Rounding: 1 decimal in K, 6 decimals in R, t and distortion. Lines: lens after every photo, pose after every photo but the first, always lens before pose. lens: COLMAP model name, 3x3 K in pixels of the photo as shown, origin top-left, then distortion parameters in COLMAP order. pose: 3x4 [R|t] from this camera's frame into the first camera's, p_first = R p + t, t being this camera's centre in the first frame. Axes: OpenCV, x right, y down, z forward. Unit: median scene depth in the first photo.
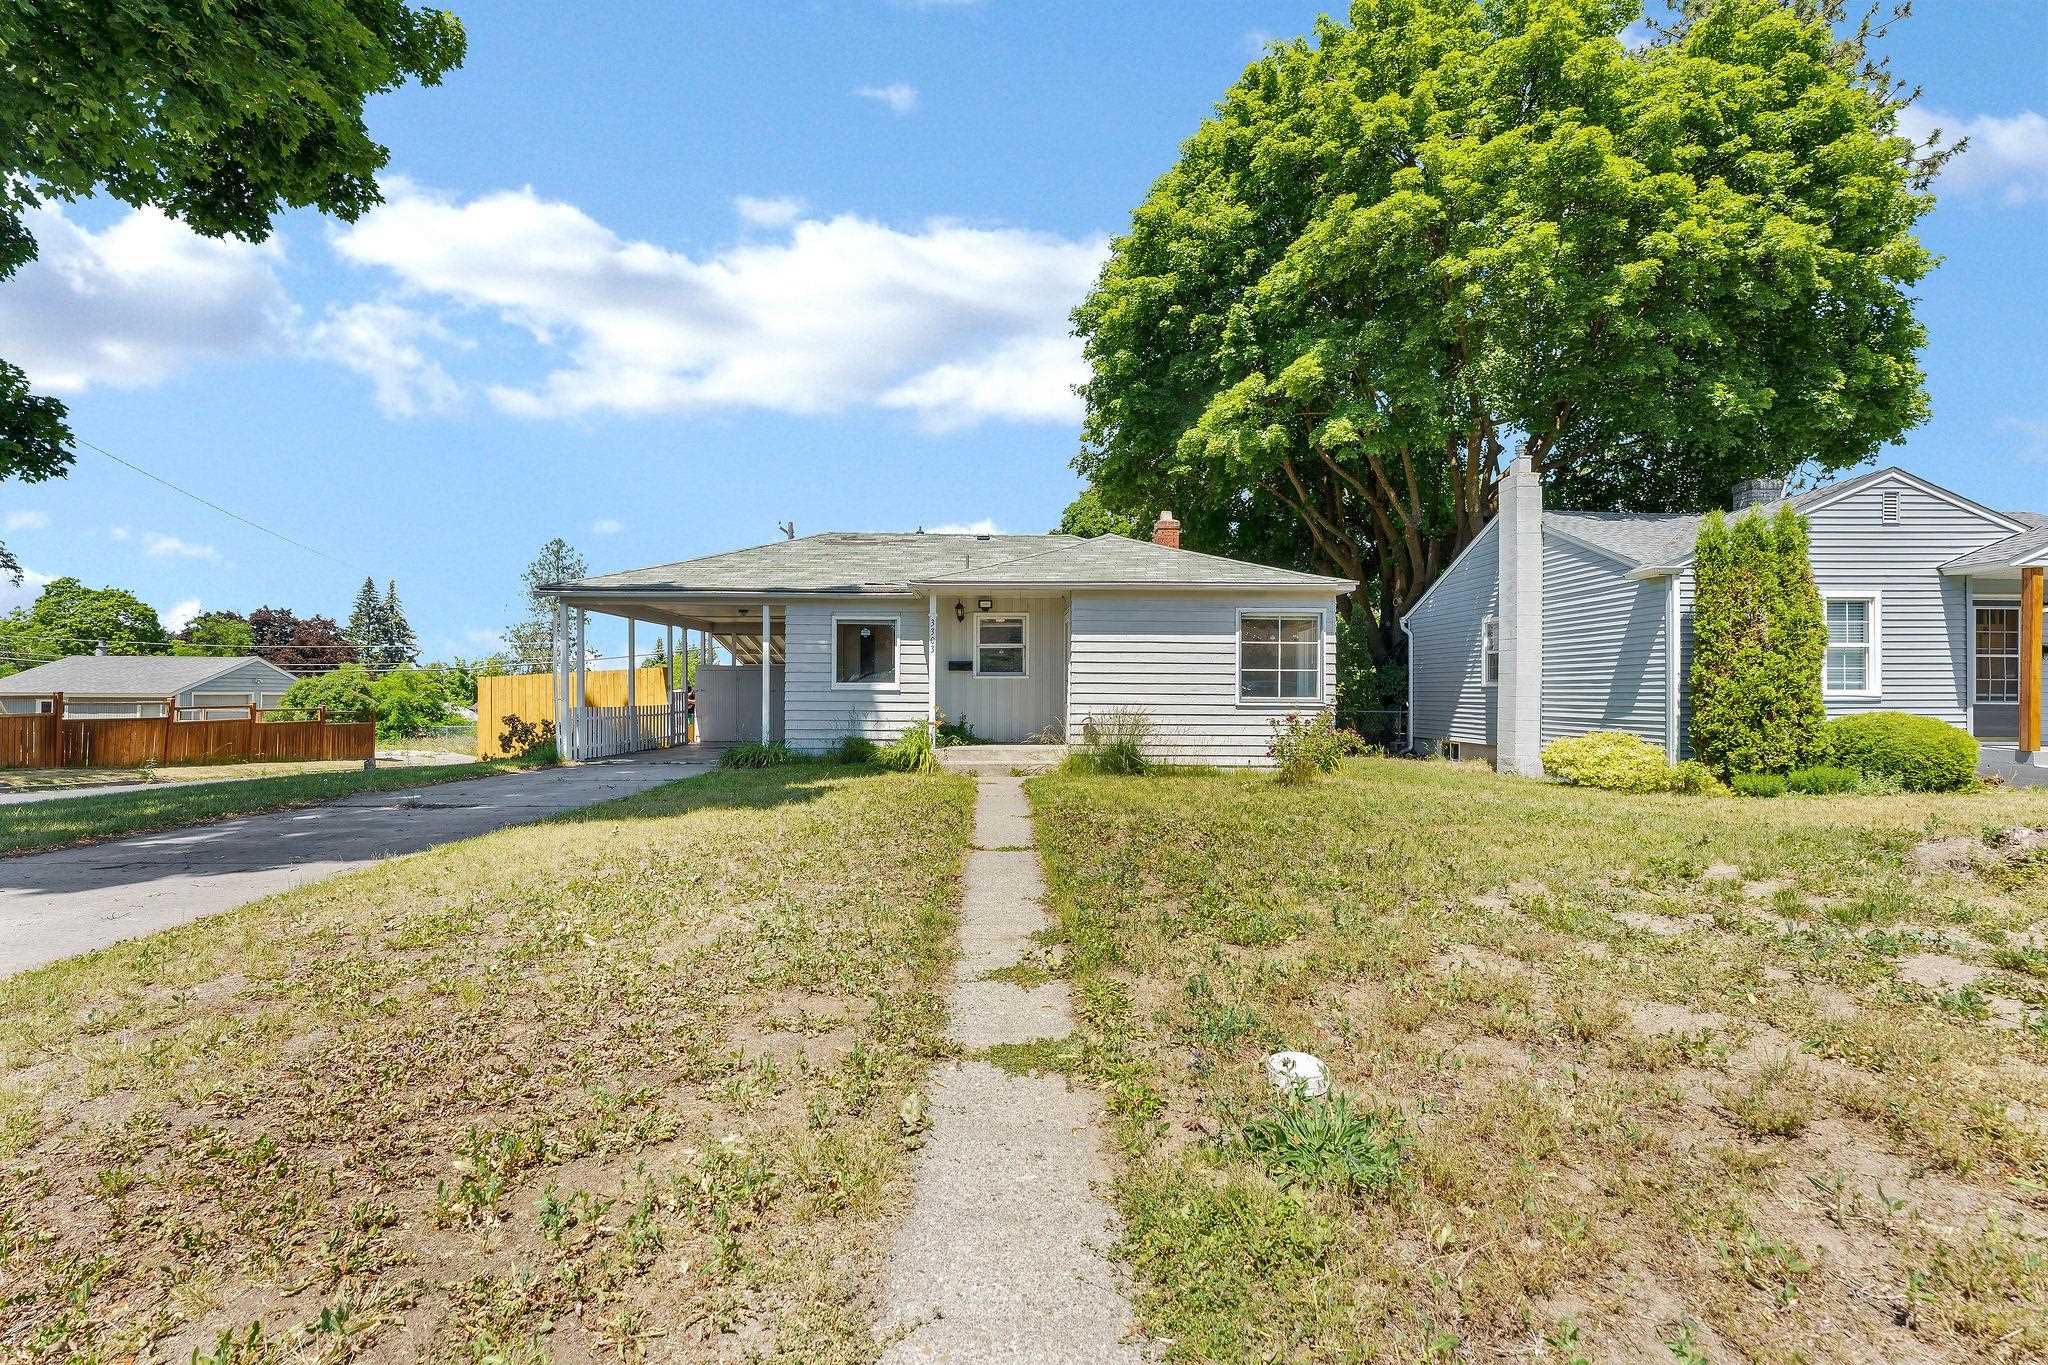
lens RADIAL K [[906.3, 0, 1024.0], [0, 906.3, 682.5], [0, 0, 1]] dist [0.000198, 0.000064]
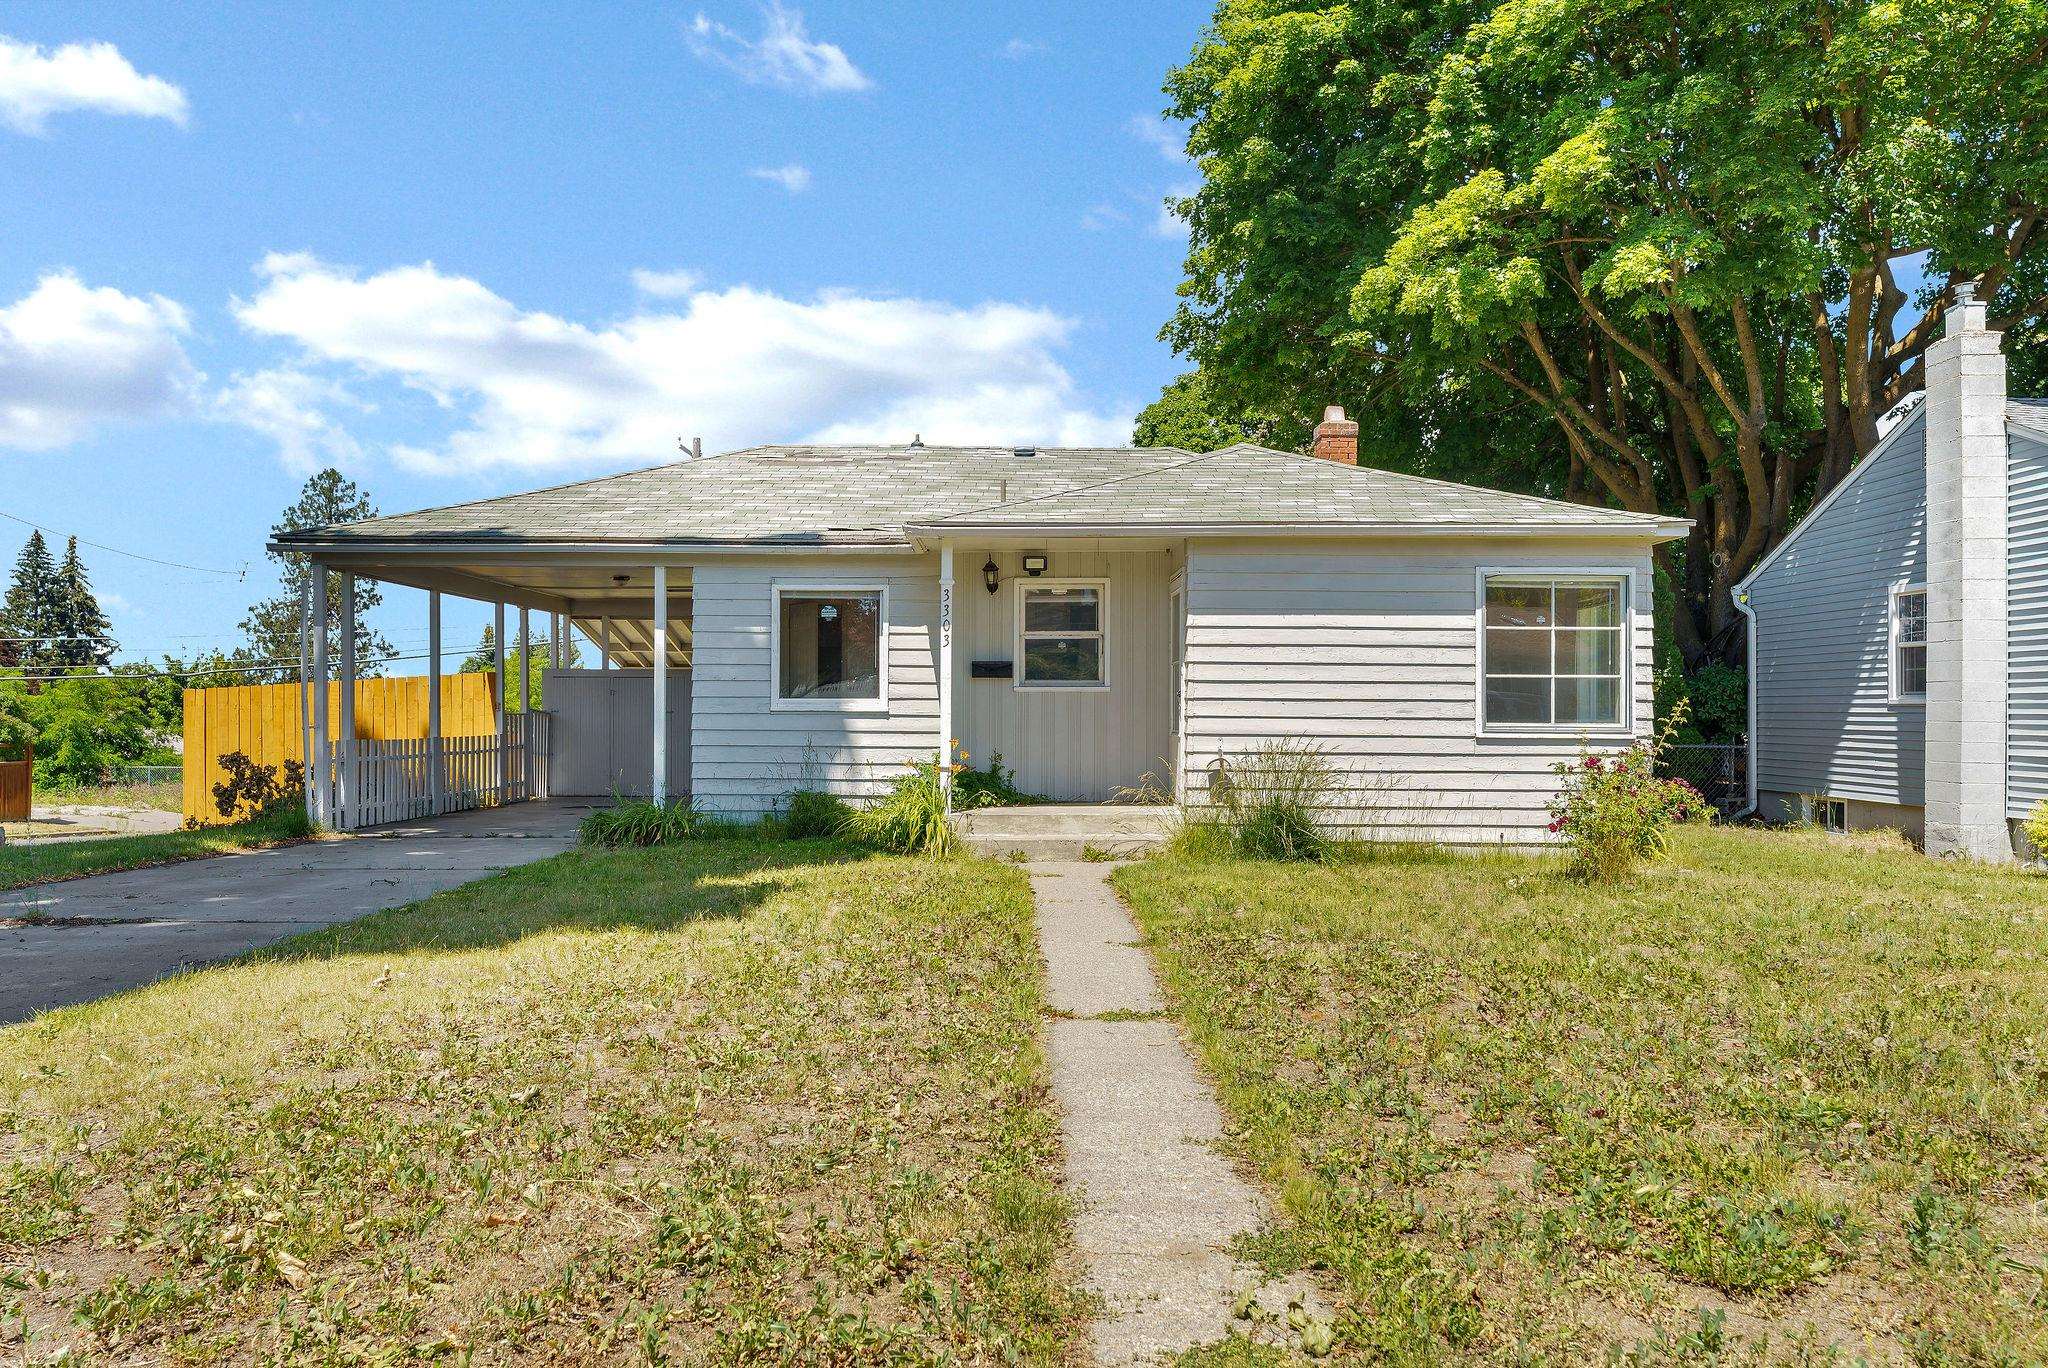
lens RADIAL K [[1440.4, 0, 1034.3], [0, 1440.4, 687.7], [0, 0, 1]] dist [0.002629, 0.000575]
pose [[0.999780, -0.001137, -0.020966, -0.021455], [0.001026, 0.999986, -0.005277, -0.001512], [0.020972, 0.005254, 0.999766, 0.068477]]
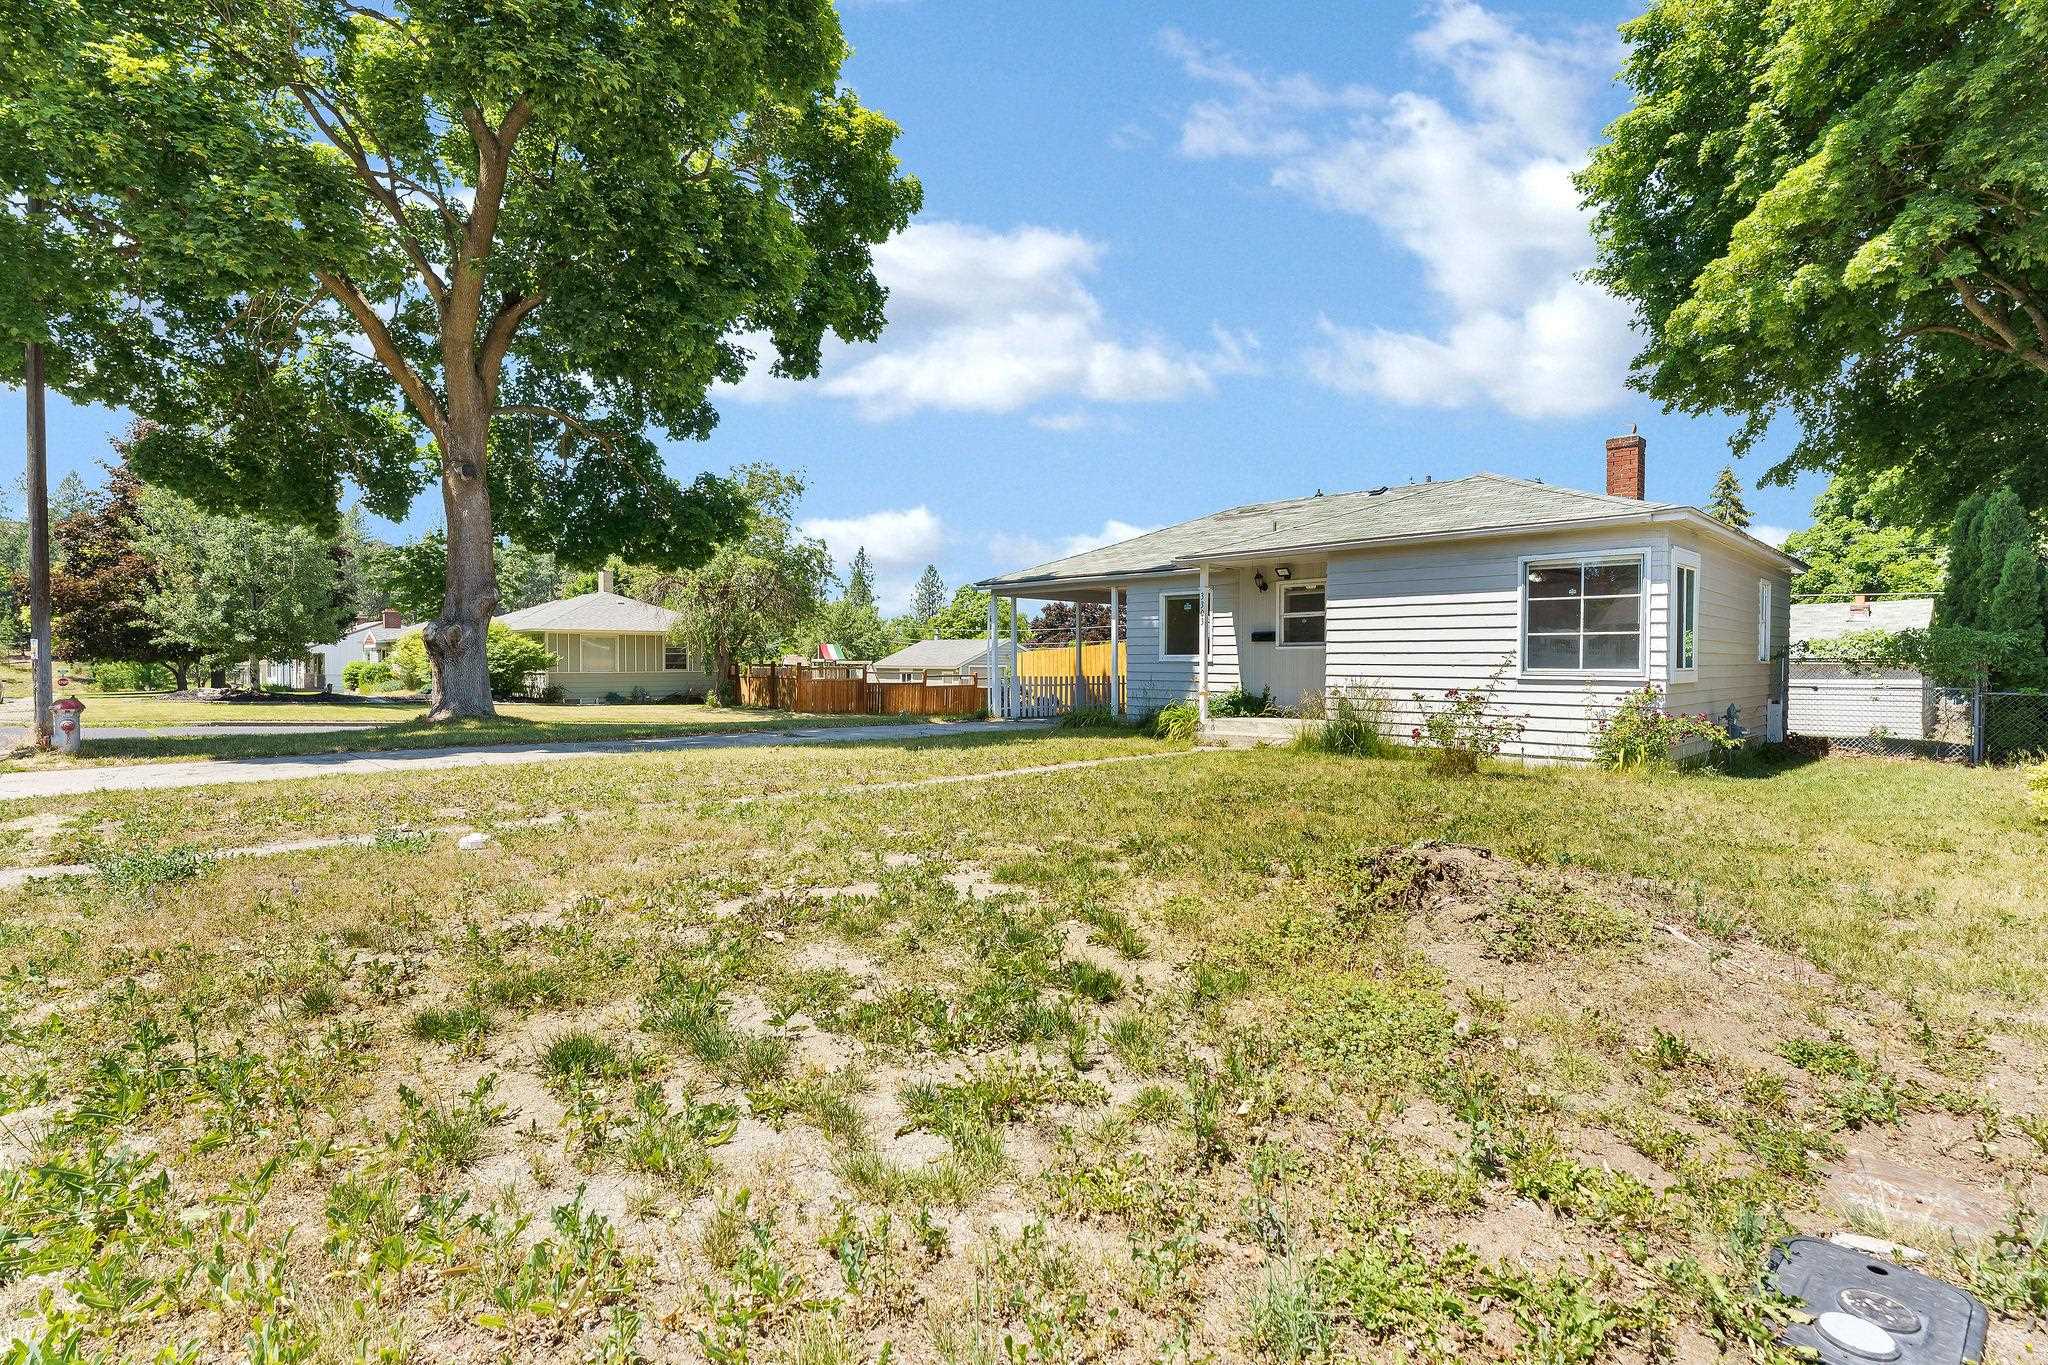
lens RADIAL K [[932.0, 0, 961.3], [0, 932.0, 681.9], [0, 0, 1]] dist [-0.000157, -0.000023]
pose [[0.673439, 0.012697, -0.739134, 0.416412], [0.008407, 0.999656, 0.024832, 0.002723], [0.739195, -0.022937, 0.673101, 0.069105]]
